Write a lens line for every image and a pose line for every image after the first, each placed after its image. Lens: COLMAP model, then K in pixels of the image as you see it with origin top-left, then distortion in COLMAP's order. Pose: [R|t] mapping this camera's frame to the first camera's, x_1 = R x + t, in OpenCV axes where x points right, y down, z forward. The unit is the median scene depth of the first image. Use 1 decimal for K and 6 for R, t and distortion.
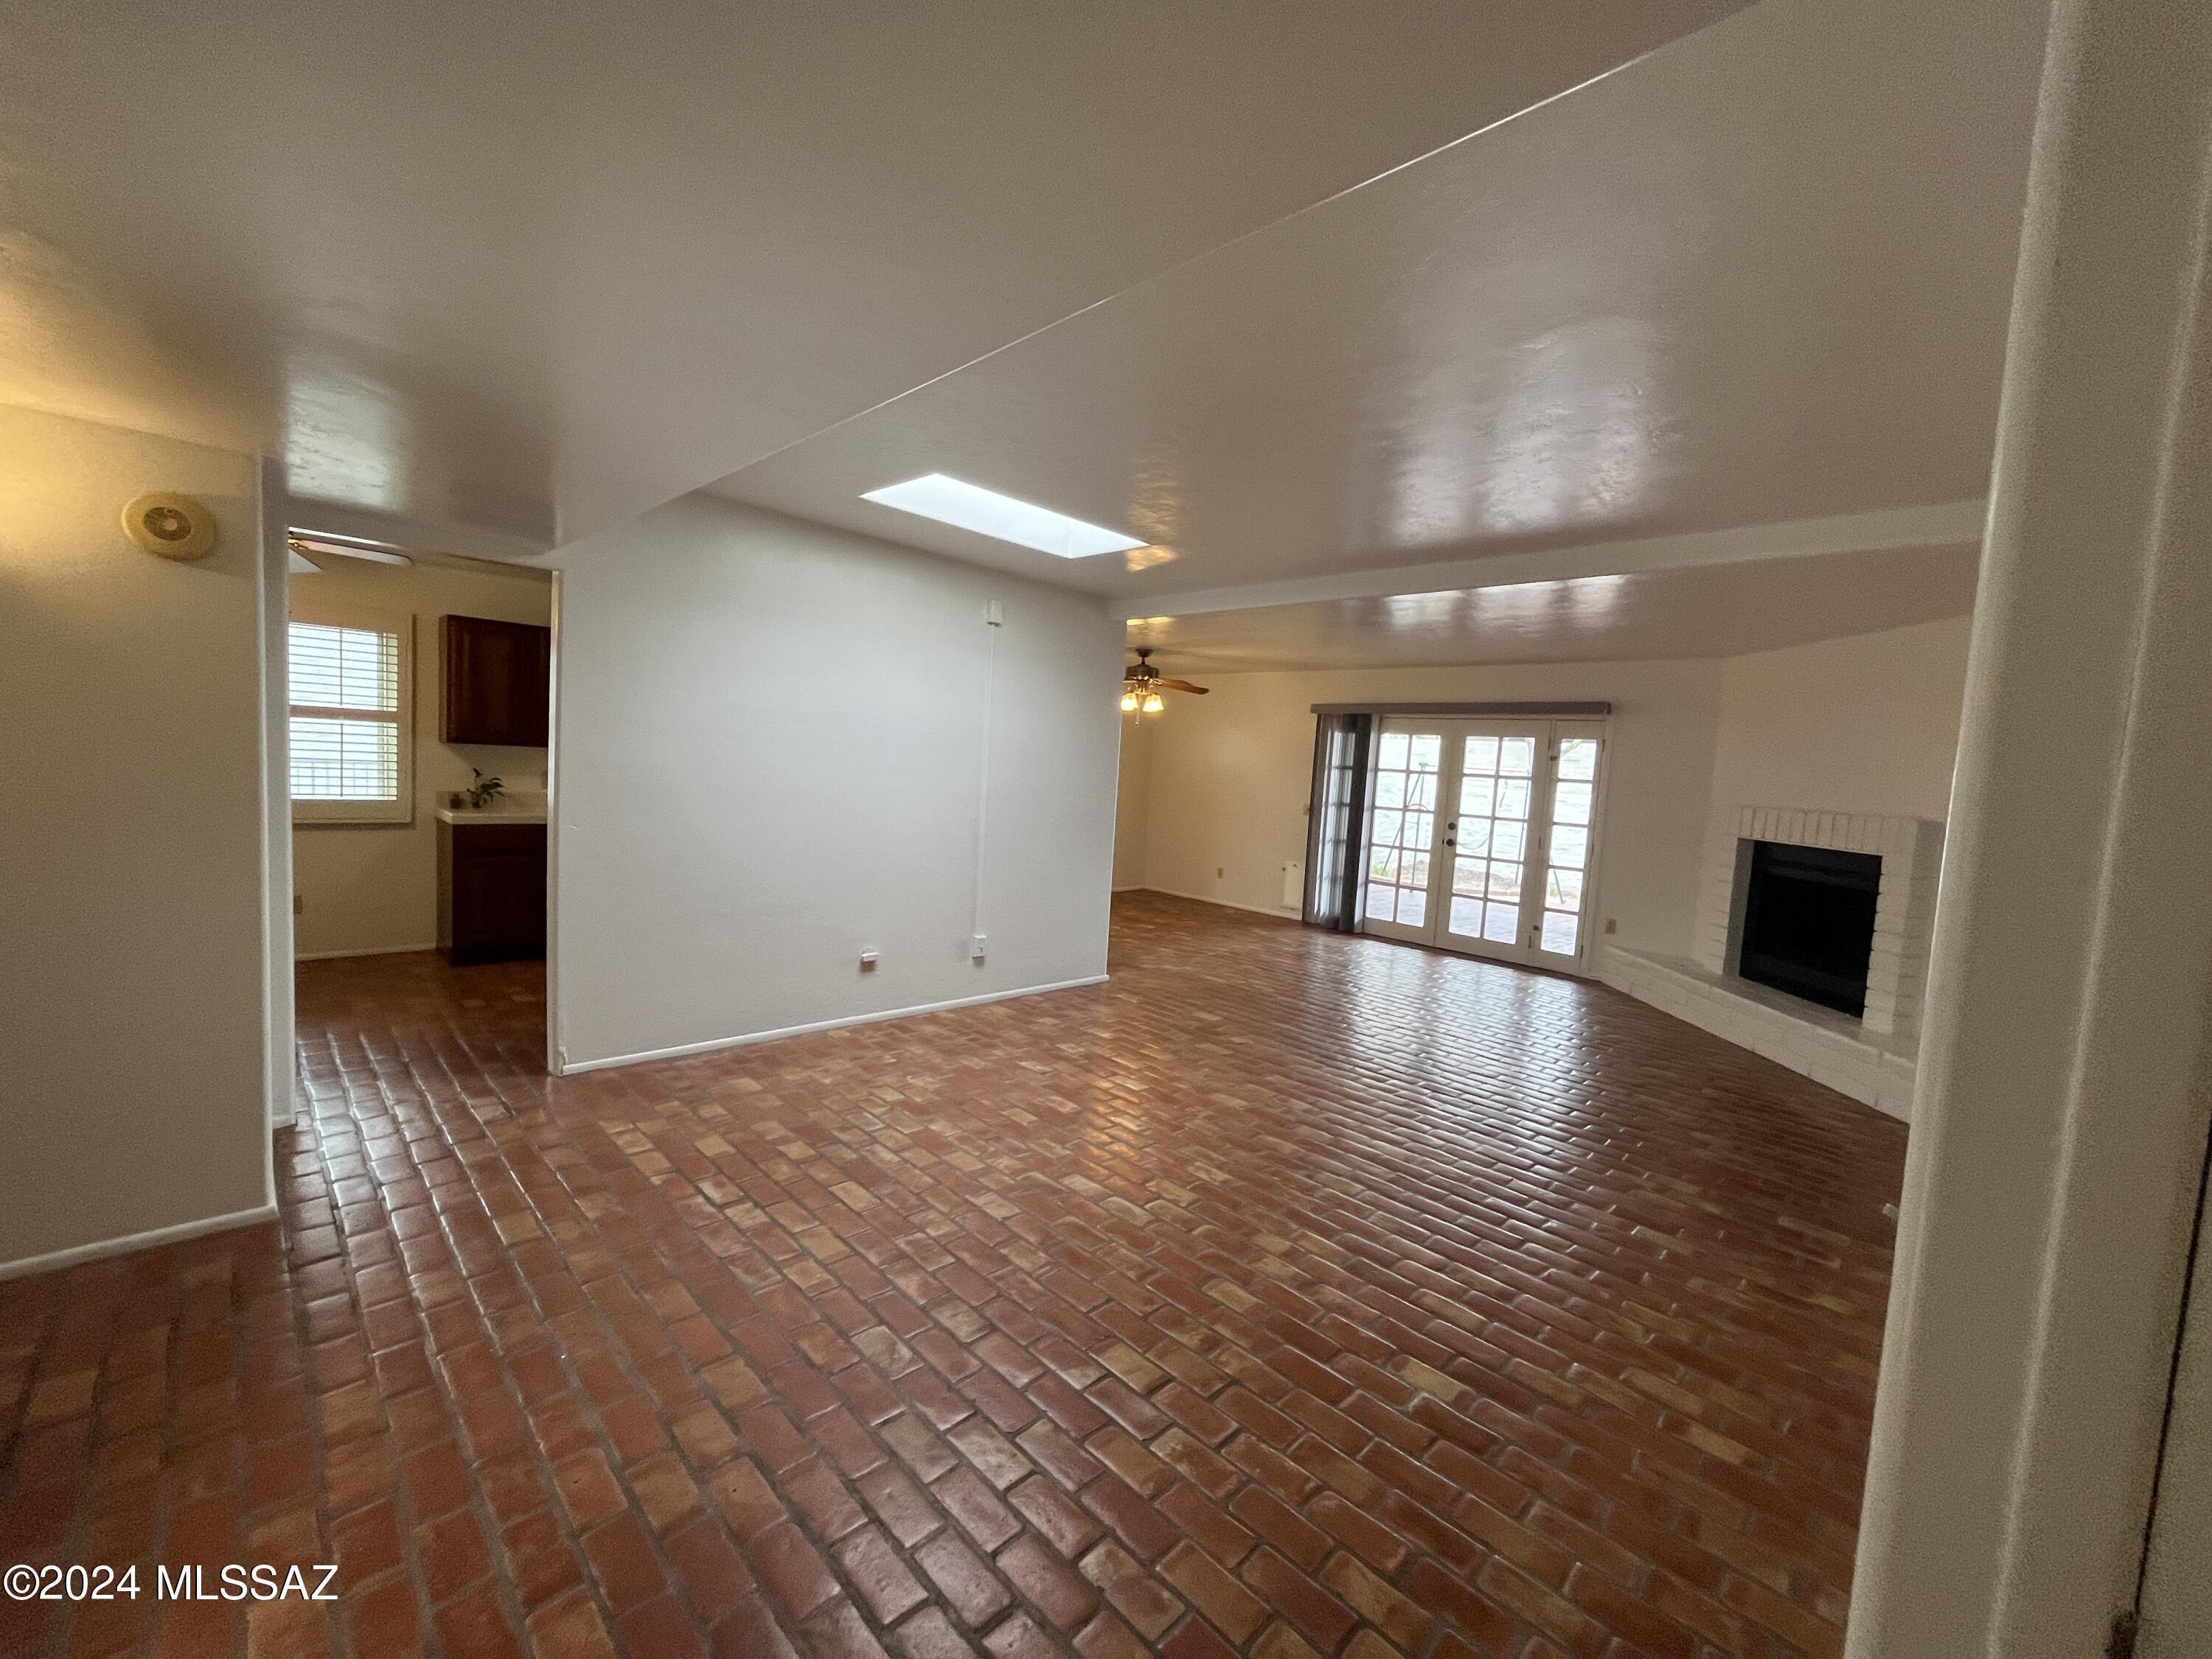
lens RADIAL K [[902.2, 0, 1096.0], [0, 902.2, 831.6], [0, 0, 1]] dist [-0.000412, -0.000714]
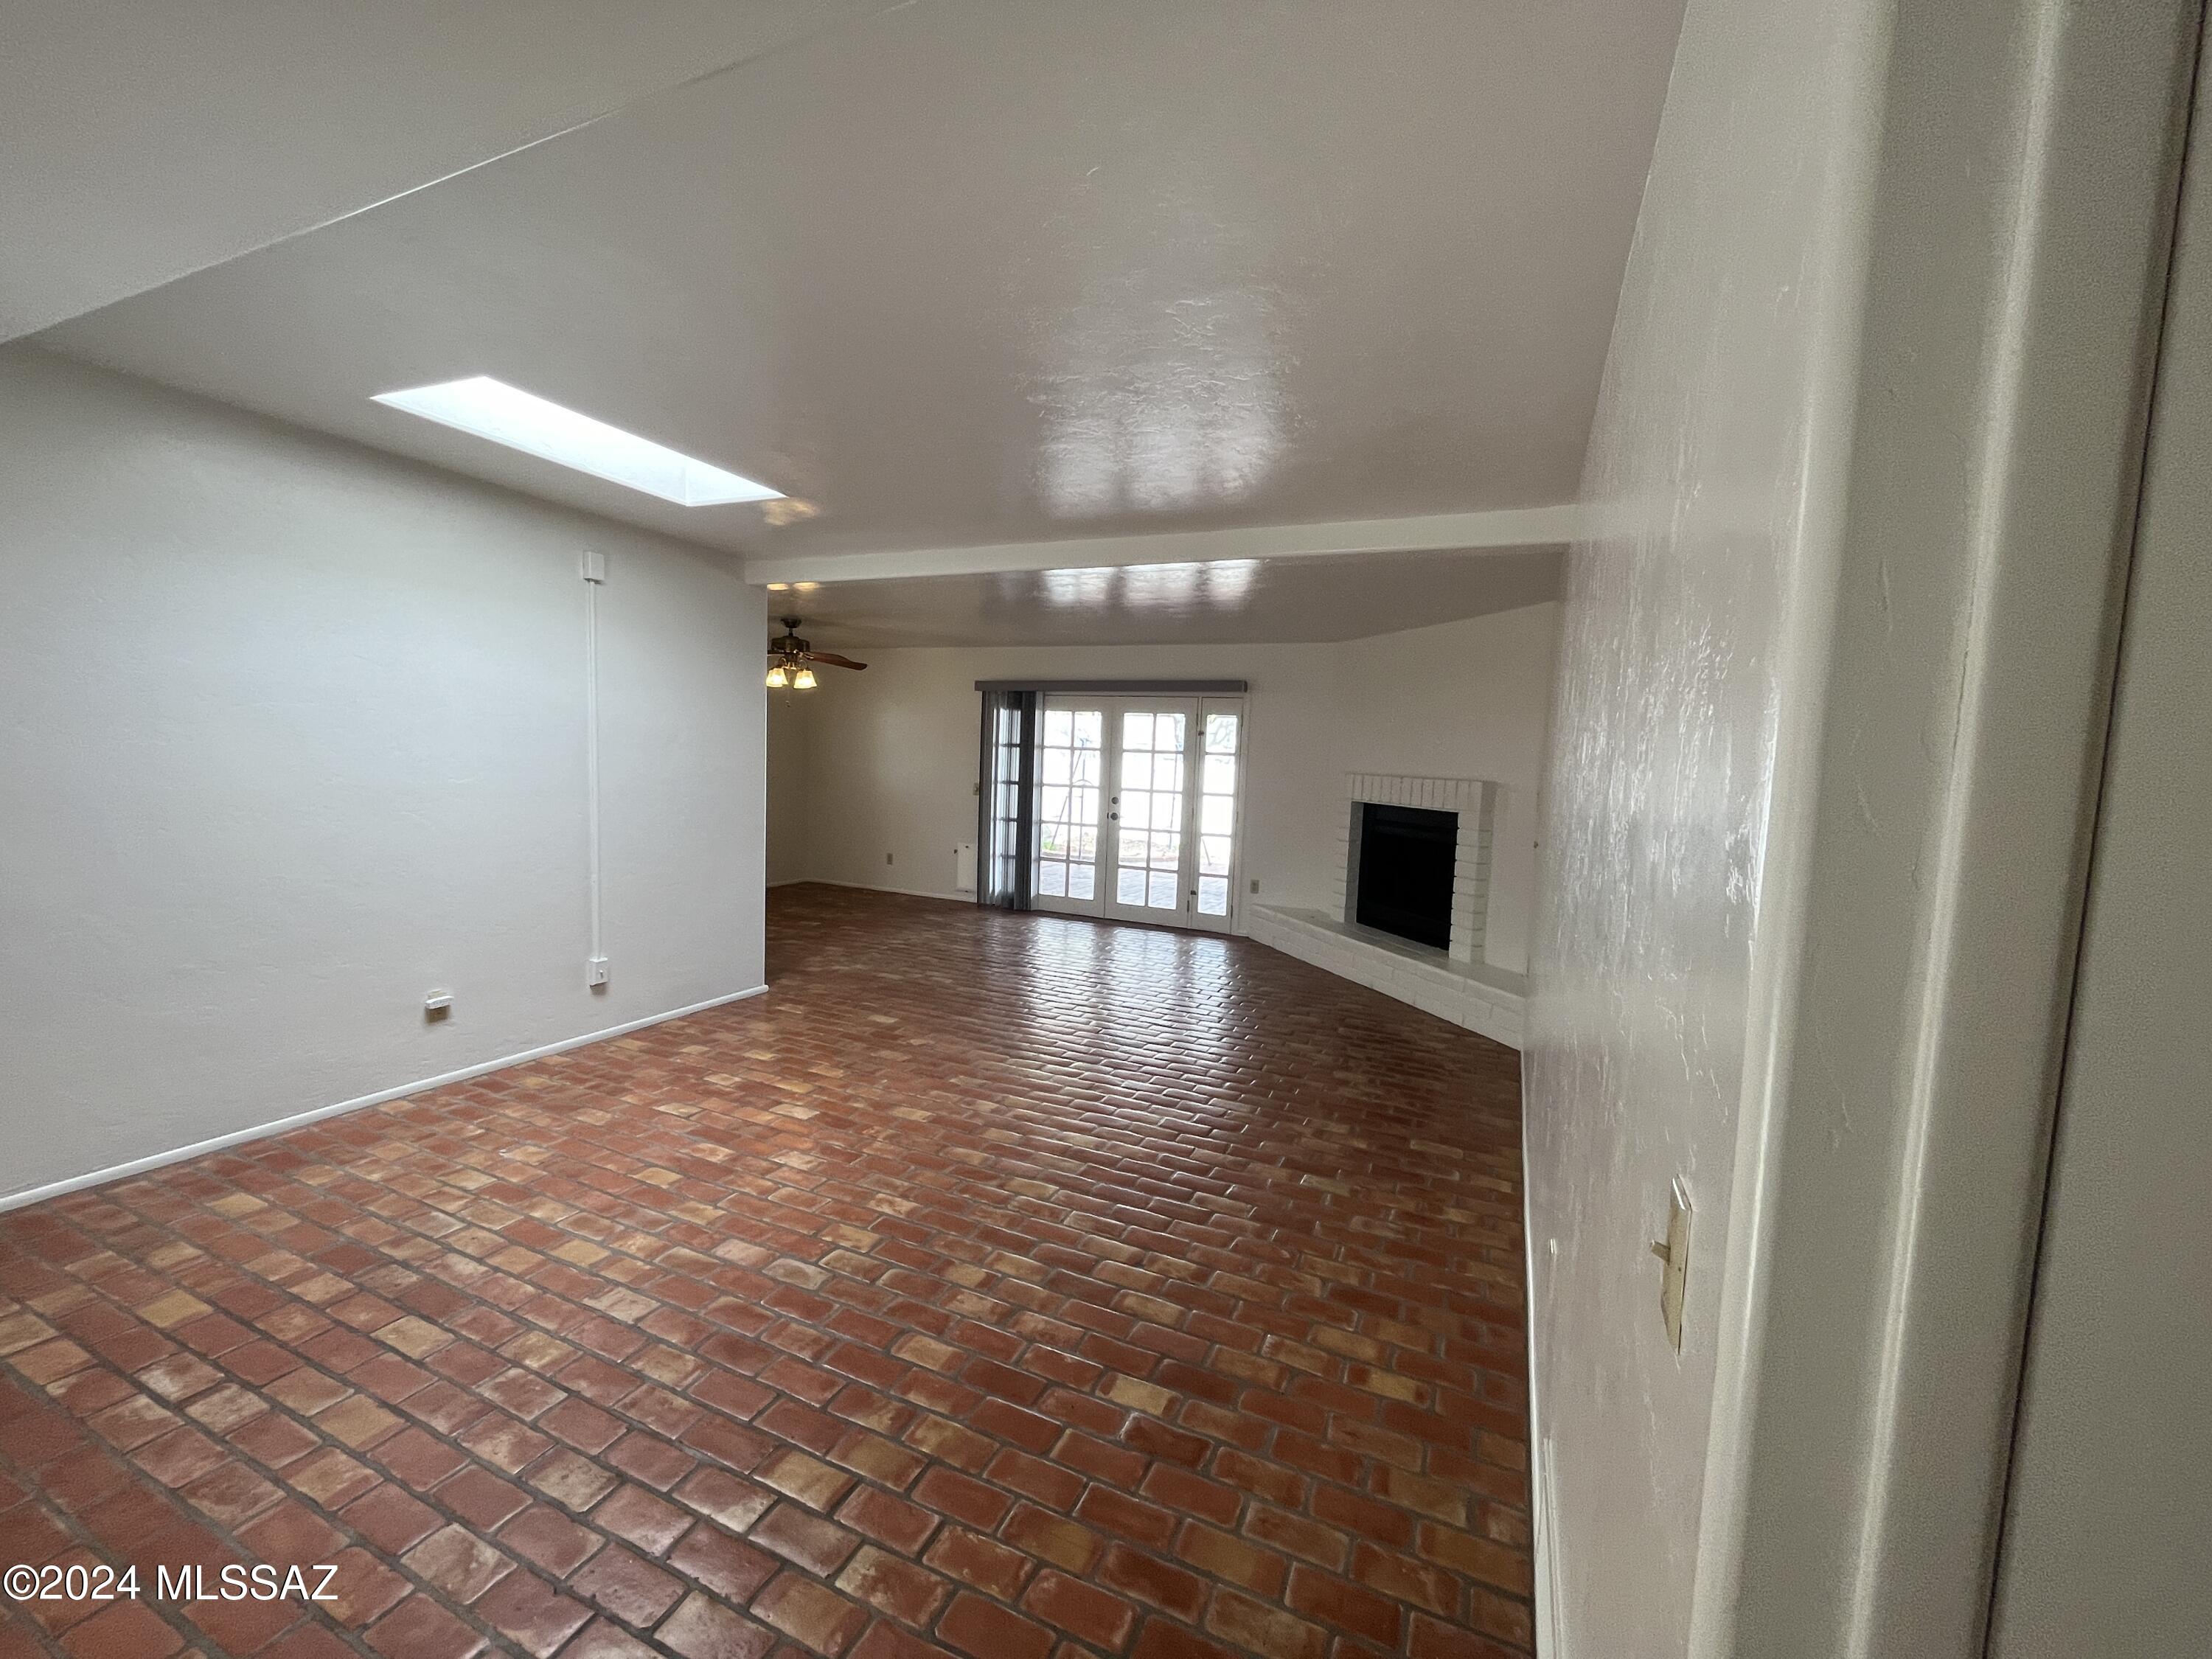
lens RADIAL K [[902.2, 0, 1097.4], [0, 902.2, 833.9], [0, 0, 1]] dist [-0.000412, -0.000714]
pose [[0.933373, -0.054795, 0.354699, 0.015403], [0.044976, 0.998344, 0.035874, -0.011214], [-0.356078, -0.017531, 0.934292, 0.085375]]
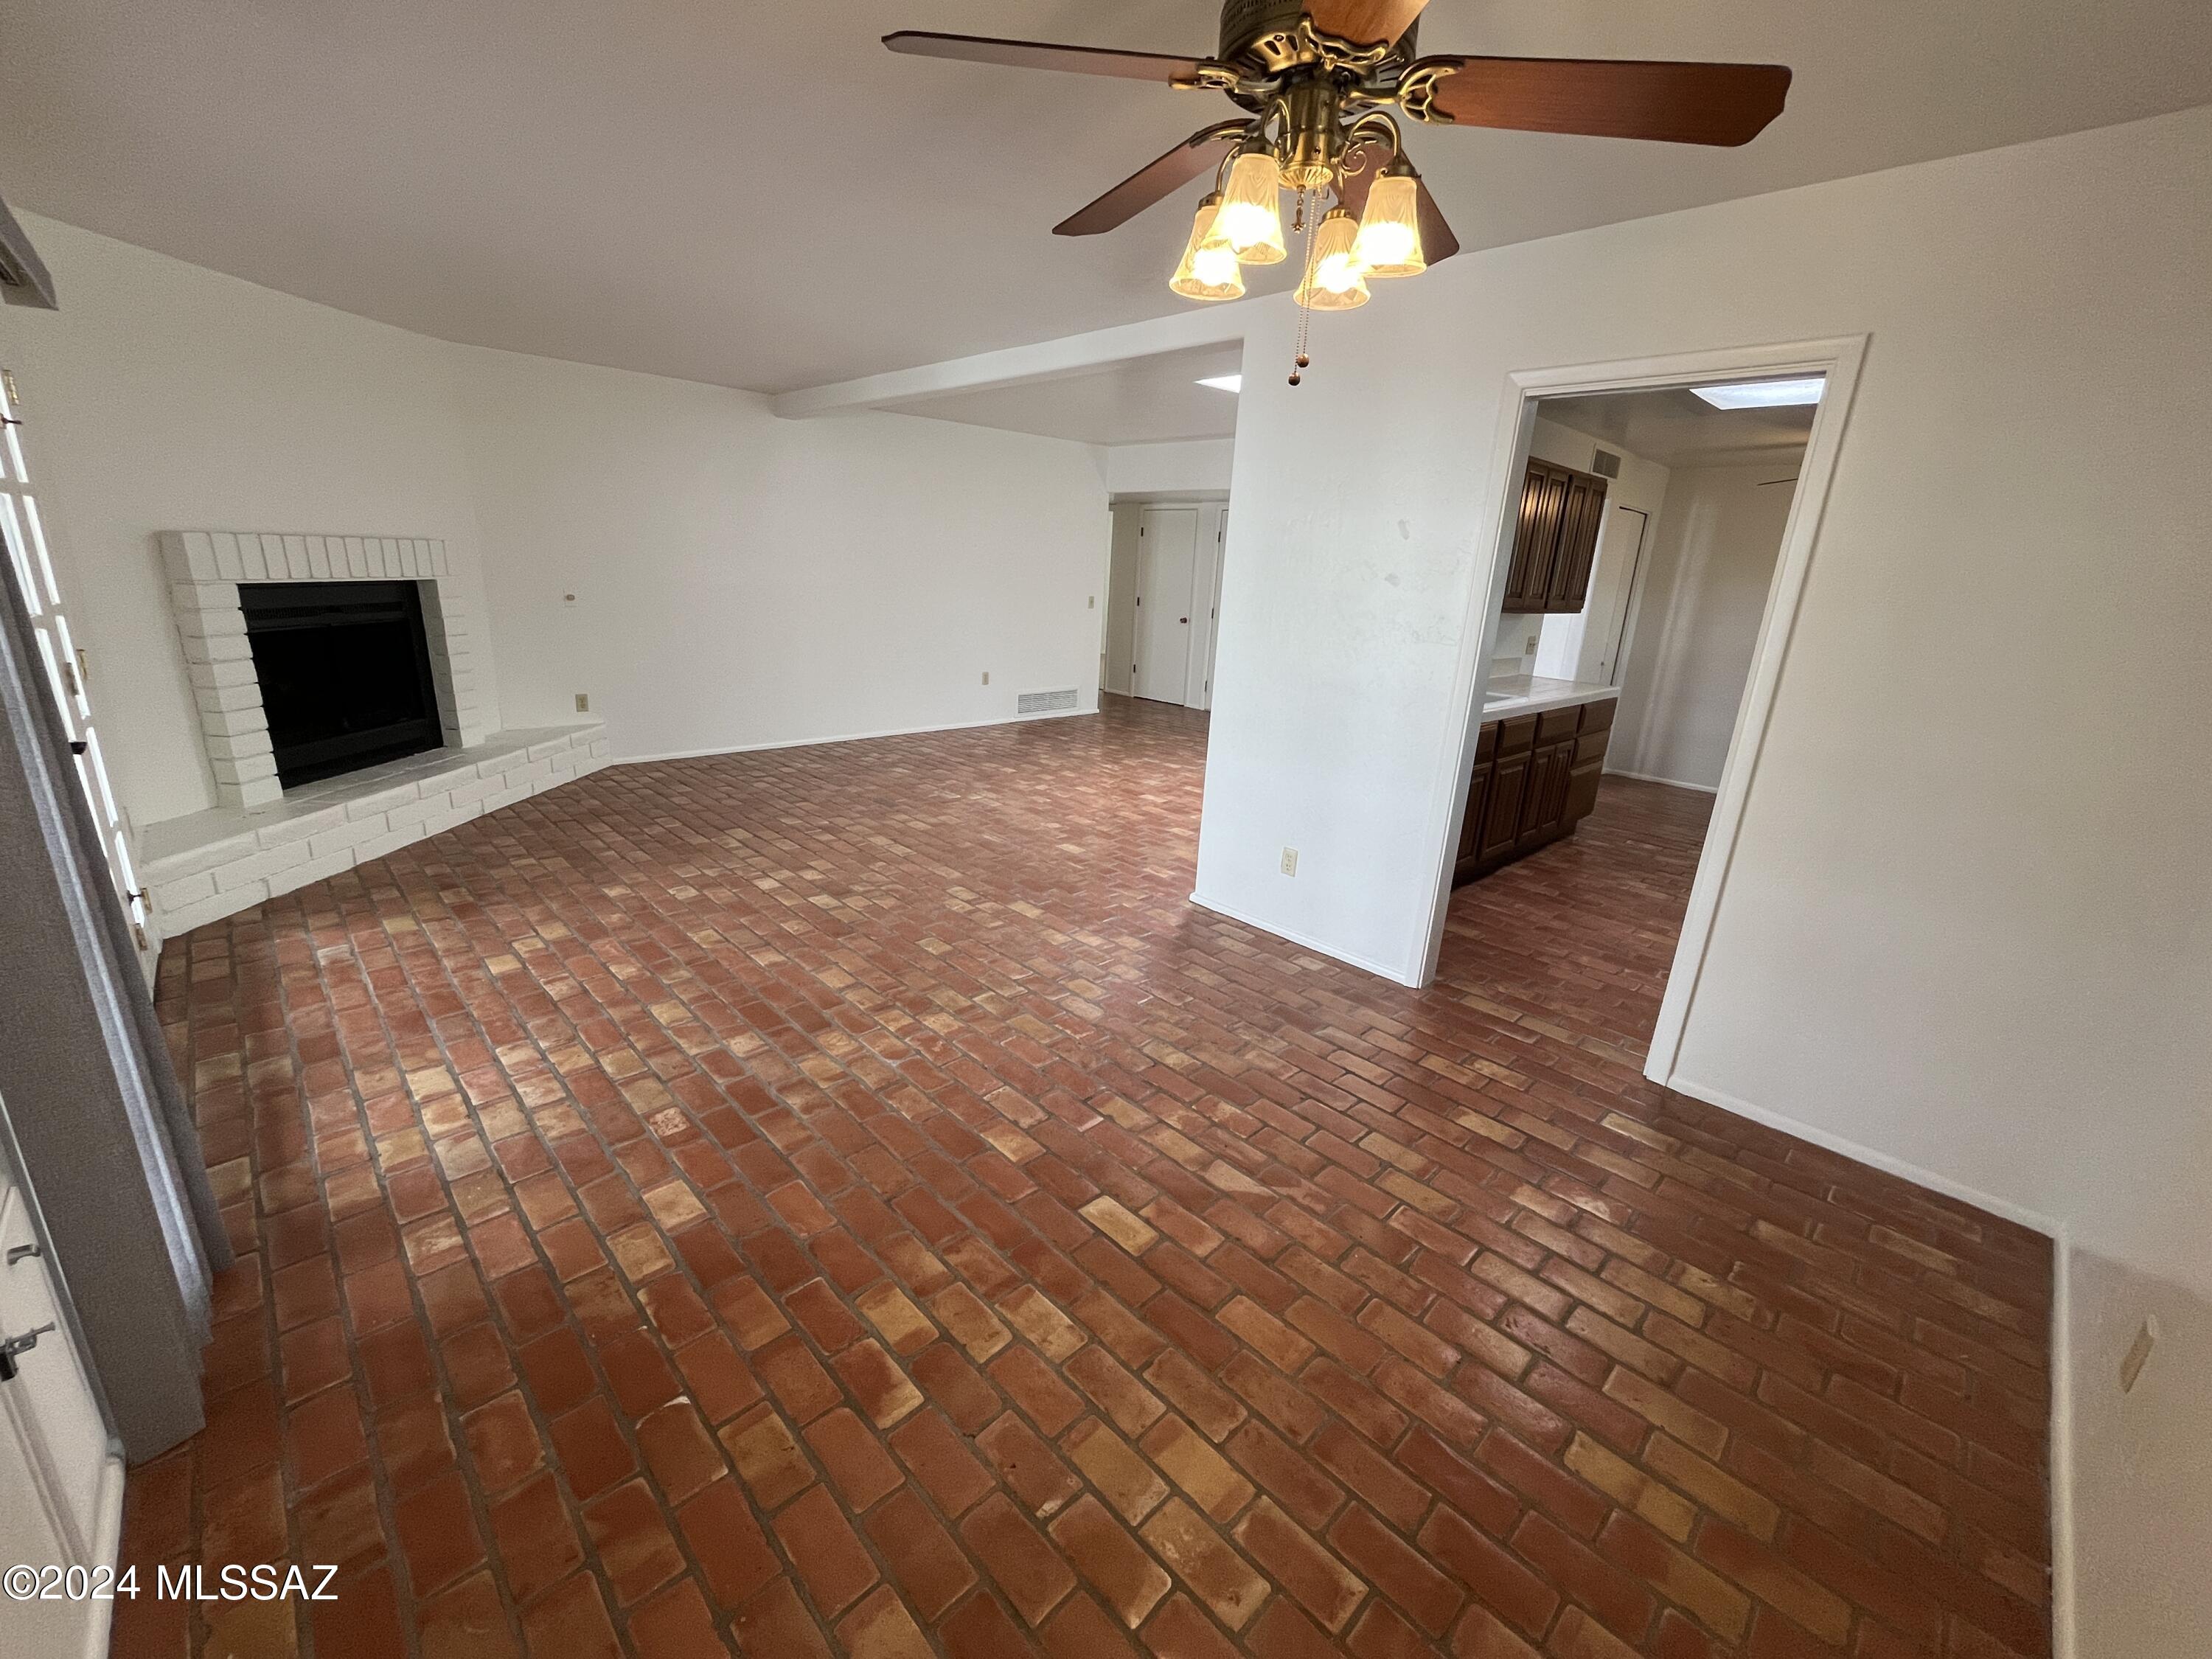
lens RADIAL K [[902.2, 0, 1103.3], [0, 902.2, 828.5], [0, 0, 1]] dist [-0.000412, -0.000714]
pose [[-0.993689, -0.107726, -0.031255, 0.170970], [-0.111757, 0.926983, 0.358068, -0.203141], [-0.009600, 0.359301, -0.933172, 2.599292]]
